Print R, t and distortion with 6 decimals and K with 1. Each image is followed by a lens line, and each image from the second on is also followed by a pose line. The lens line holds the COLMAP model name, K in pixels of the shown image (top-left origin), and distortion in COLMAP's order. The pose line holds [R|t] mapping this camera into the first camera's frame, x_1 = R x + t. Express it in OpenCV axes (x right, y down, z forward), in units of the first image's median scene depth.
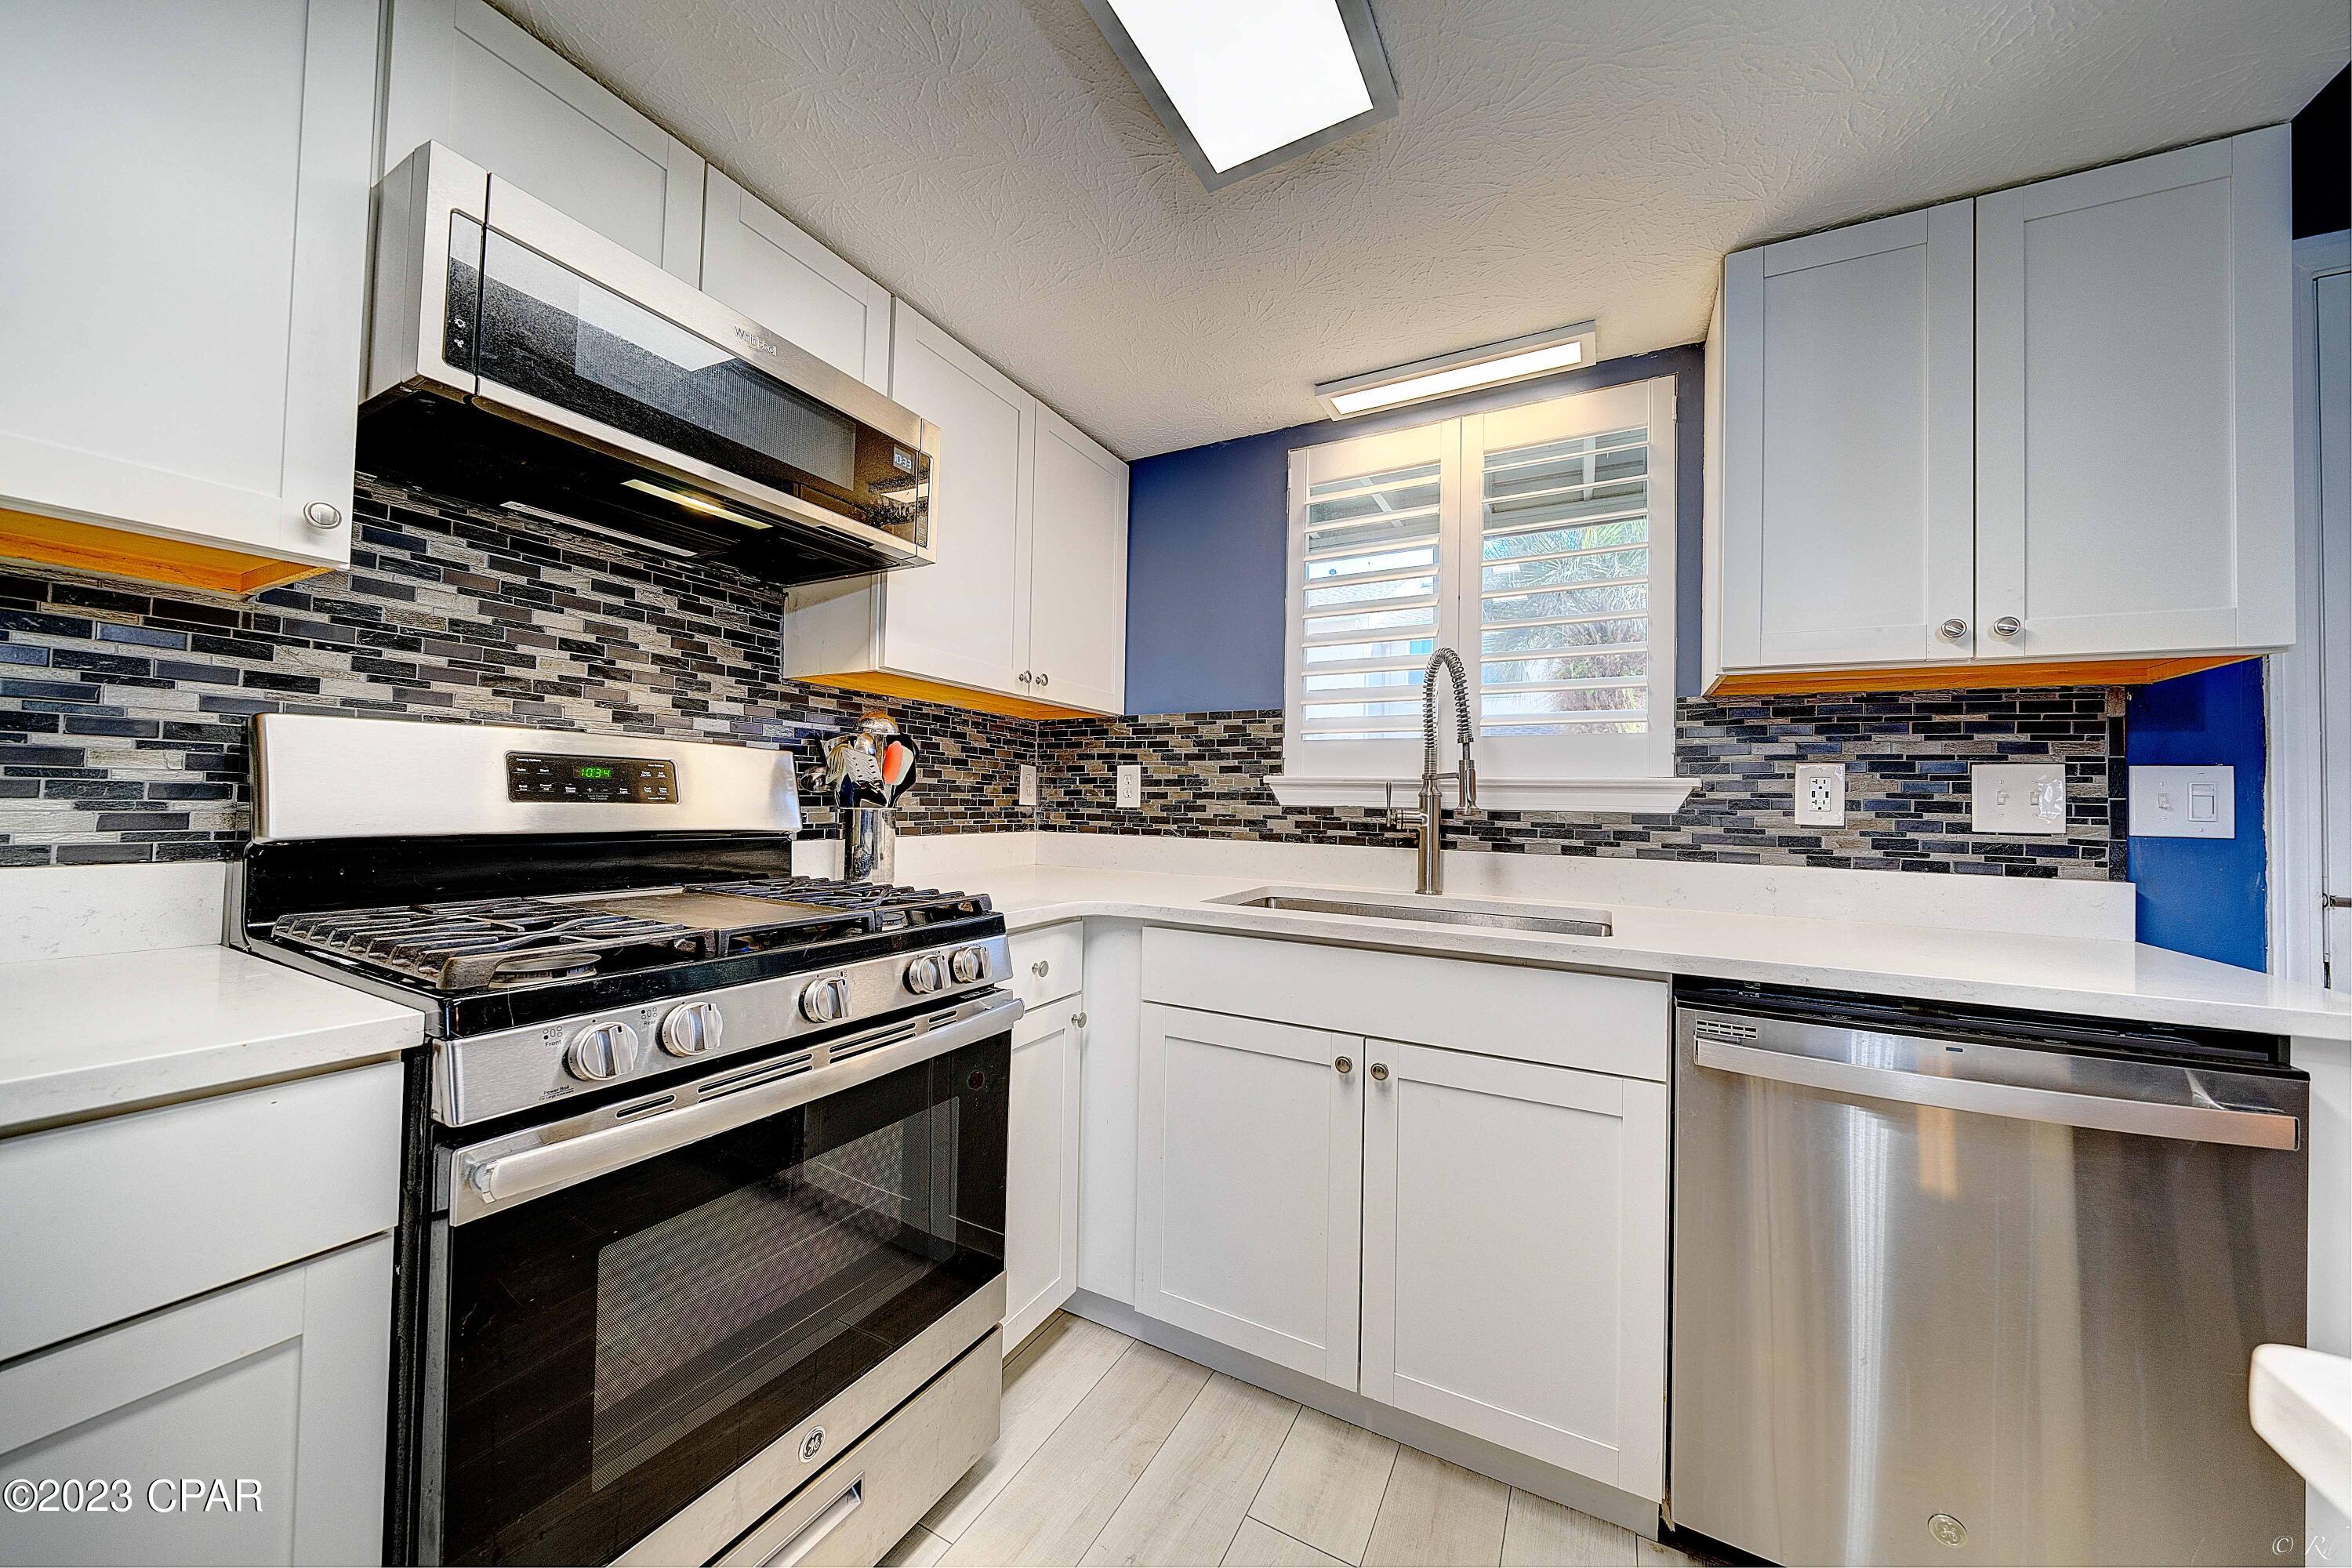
lens RADIAL K [[782.9, 0, 1176.5], [0, 782.9, 786.0], [0, 0, 1]] dist [-0.005737, -0.000258]
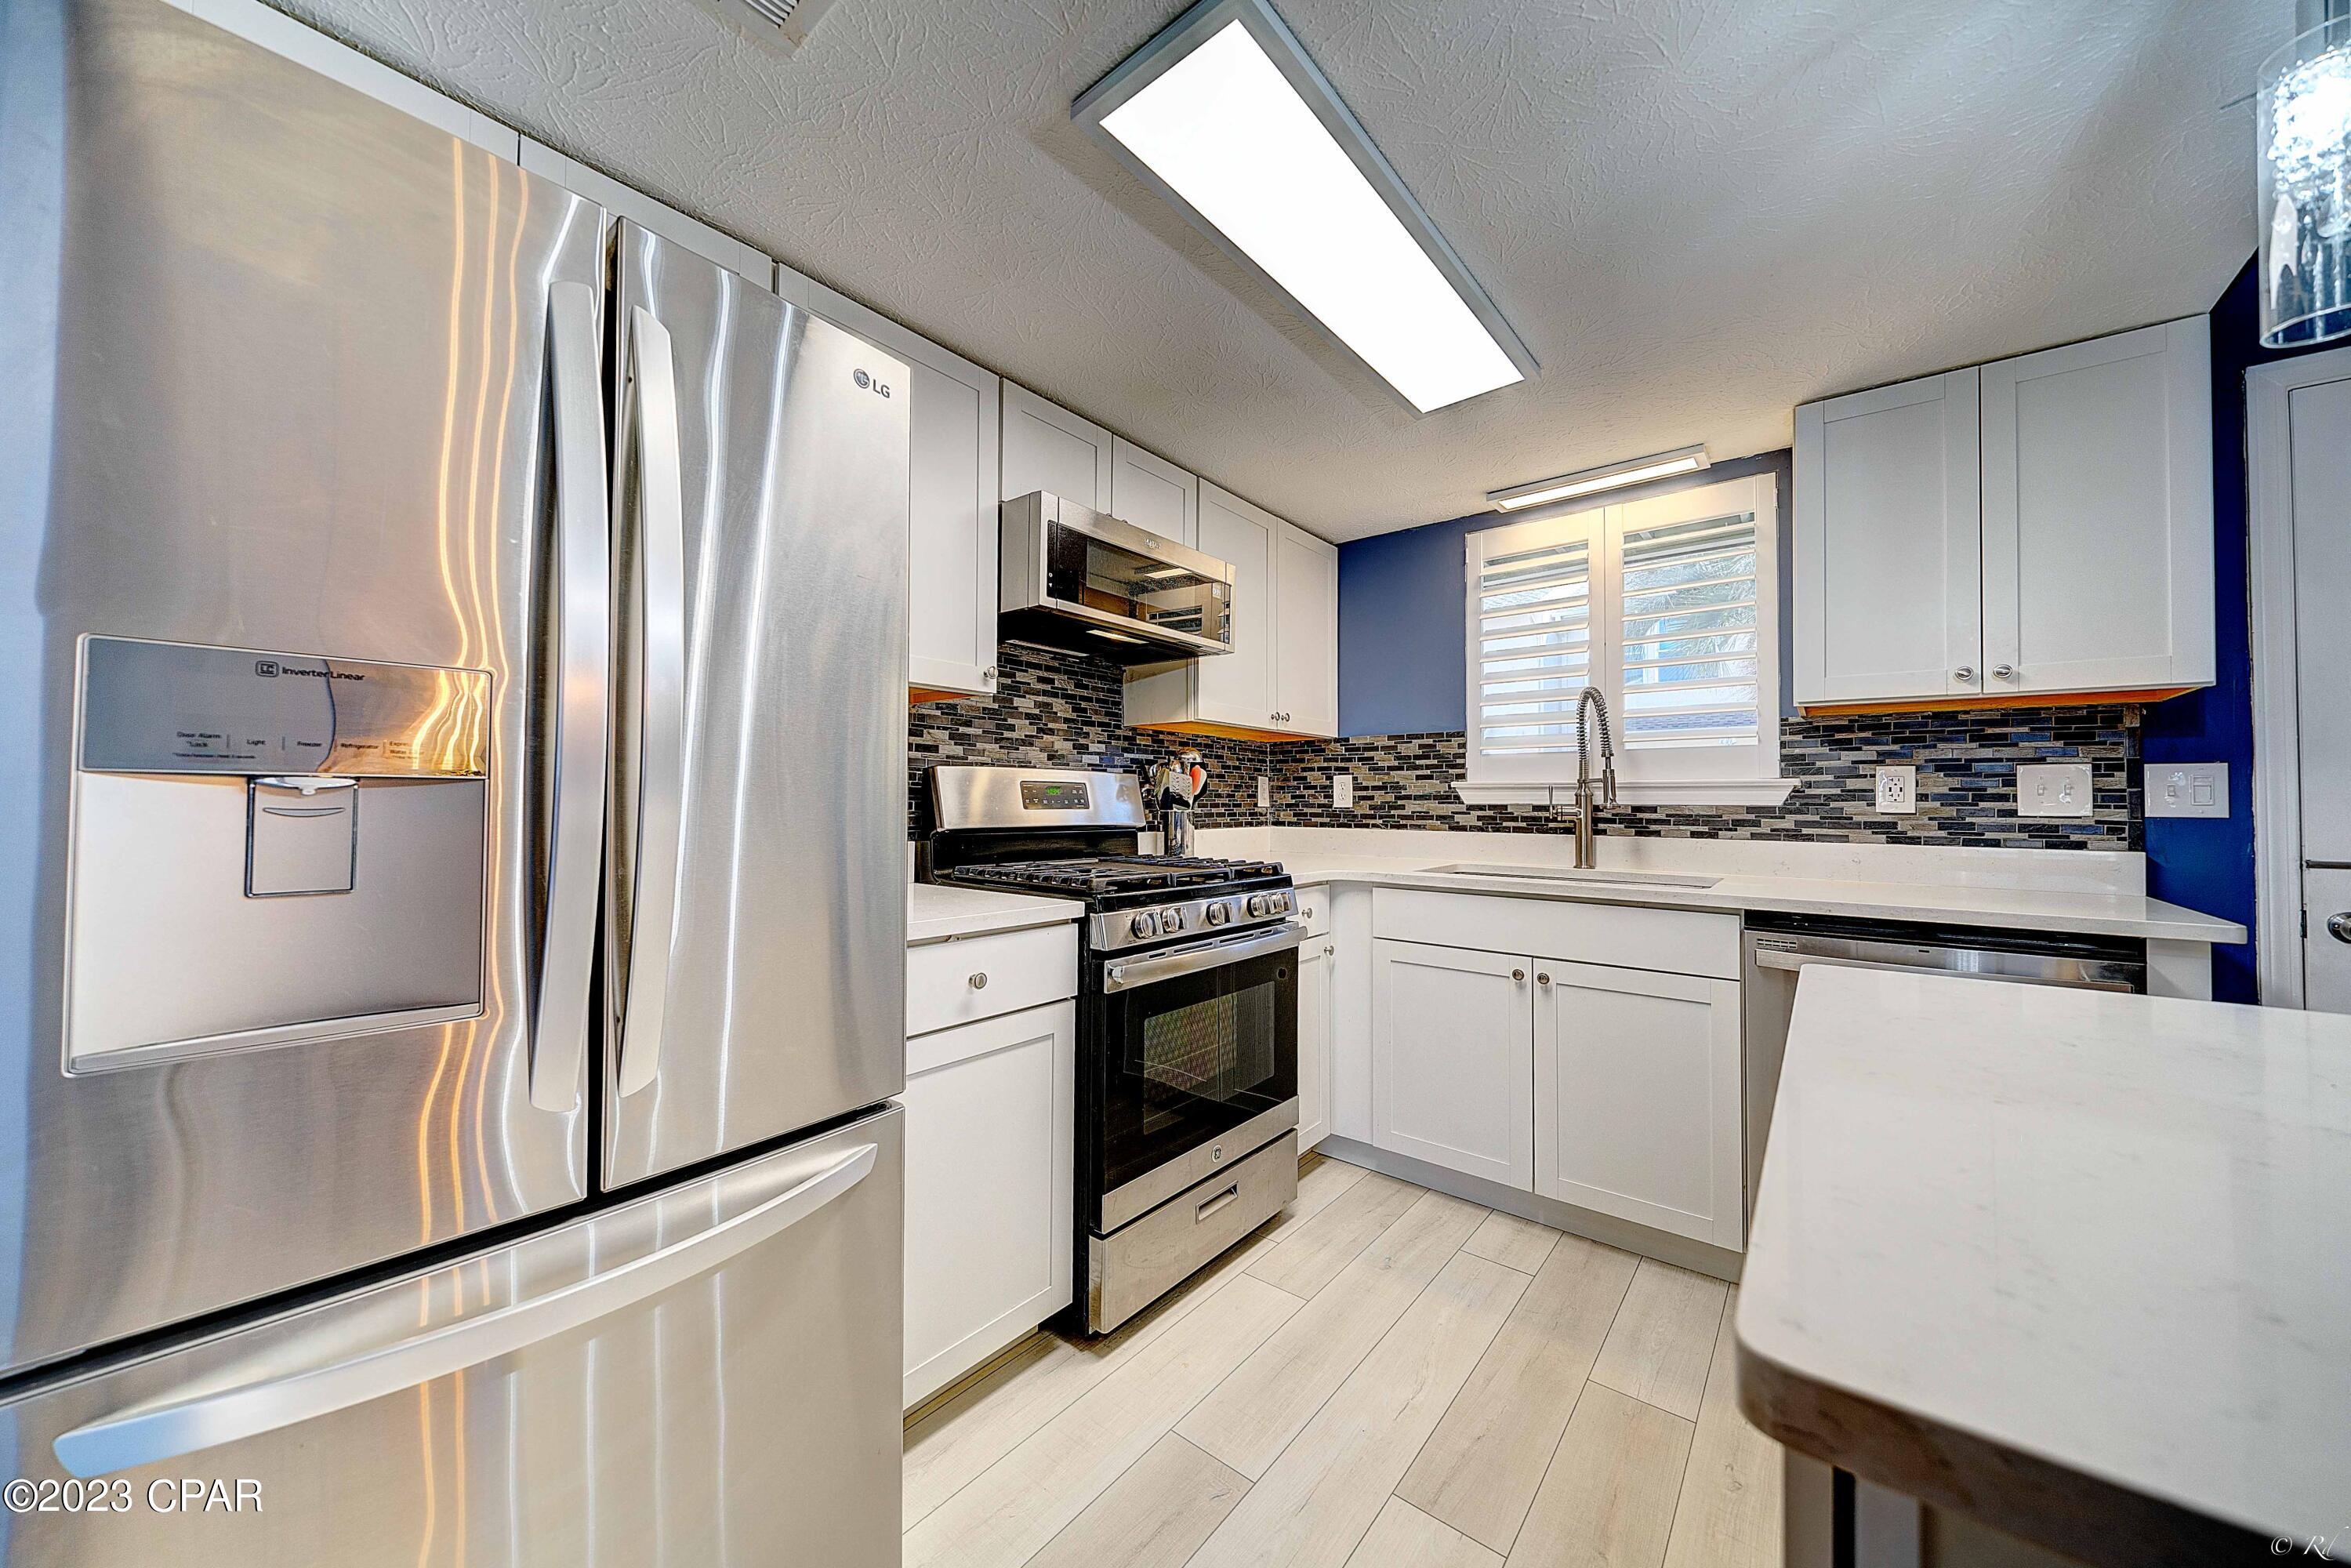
lens RADIAL K [[782.6, 0, 1176.0], [0, 782.6, 786.0], [0, 0, 1]] dist [-0.005737, -0.000258]
pose [[0.979394, -0.020049, -0.200961, -0.104745], [0.019793, 0.999799, -0.003283, -0.014379], [0.200987, -0.000762, 0.979594, -0.519547]]
